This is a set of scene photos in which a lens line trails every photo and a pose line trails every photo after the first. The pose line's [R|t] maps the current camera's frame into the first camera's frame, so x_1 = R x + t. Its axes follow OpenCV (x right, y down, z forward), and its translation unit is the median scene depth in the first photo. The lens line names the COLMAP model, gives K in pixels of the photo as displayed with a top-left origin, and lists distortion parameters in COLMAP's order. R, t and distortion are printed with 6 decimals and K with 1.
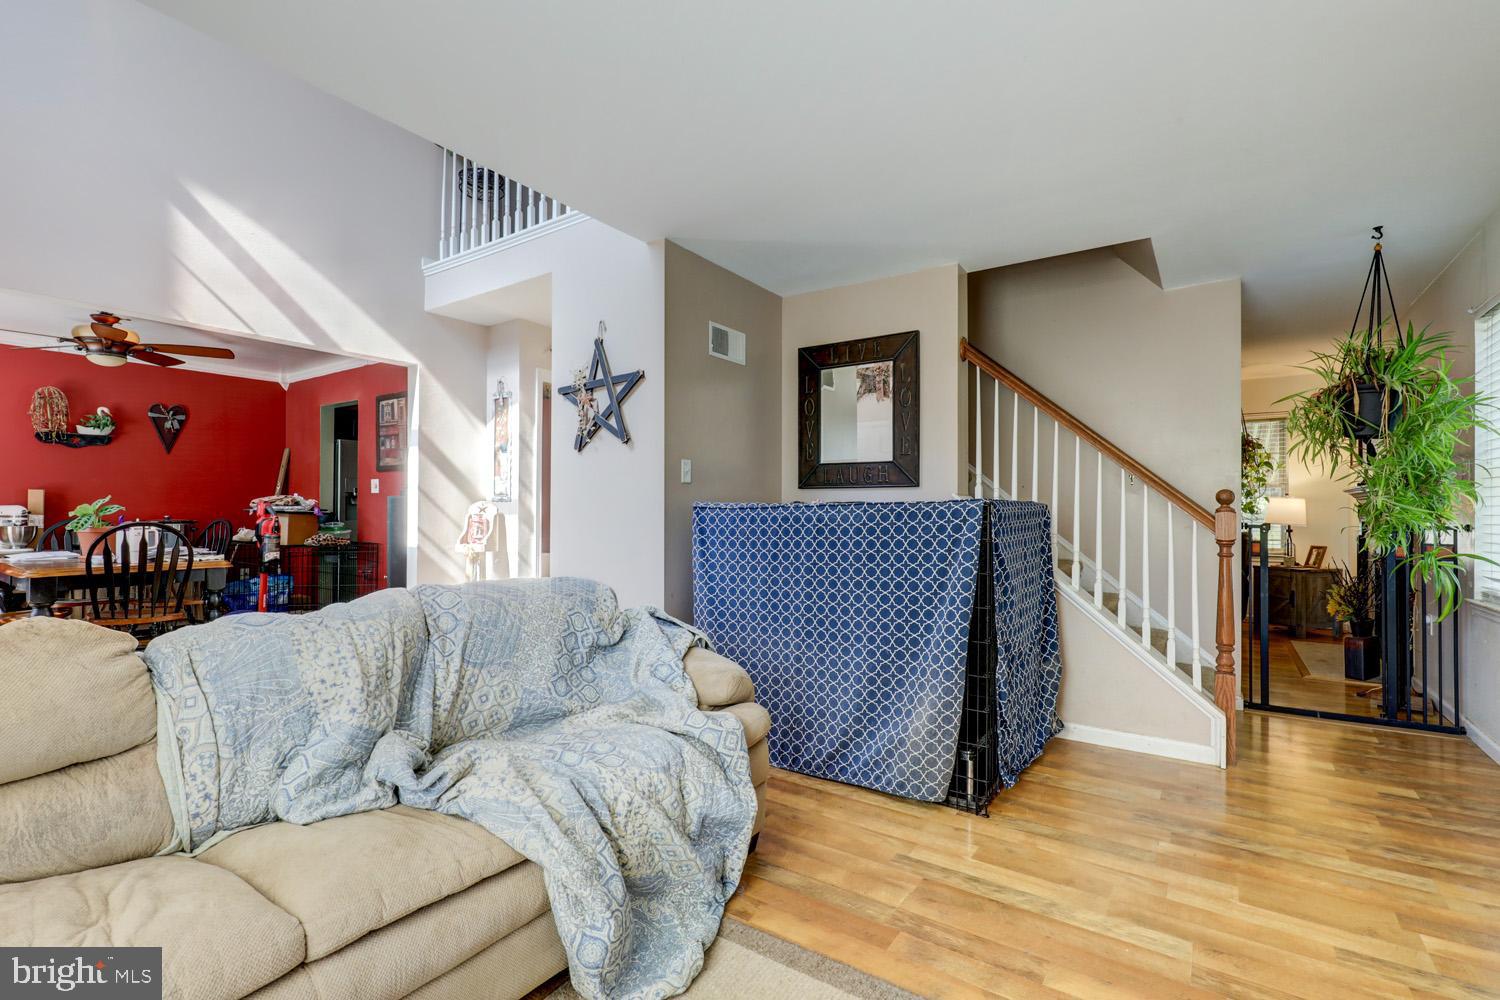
lens RADIAL K [[674.5, 0, 755.6], [0, 674.5, 505.0], [0, 0, 1]] dist [-0.002581, 0.000576]
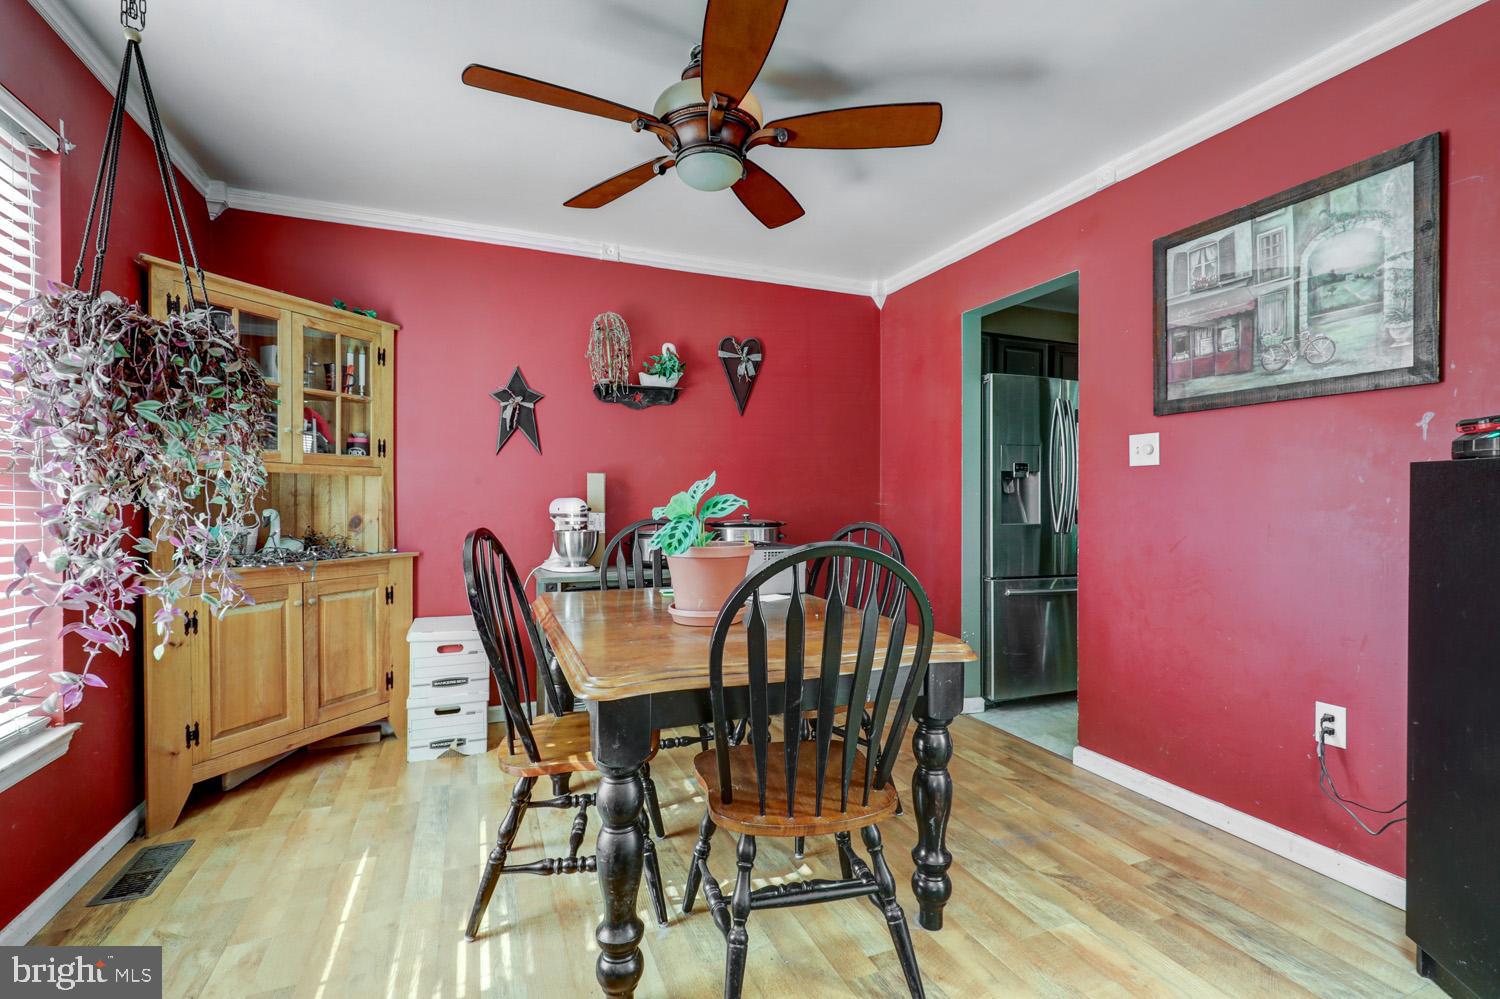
lens RADIAL K [[674.5, 0, 748.9], [0, 674.5, 503.0], [0, 0, 1]] dist [-0.002581, 0.000576]
pose [[0.834338, -0.002454, -0.551248, -0.574468], [0.006804, 0.999960, 0.005847, 0.002532], [0.551211, -0.008629, 0.834321, 0.526547]]
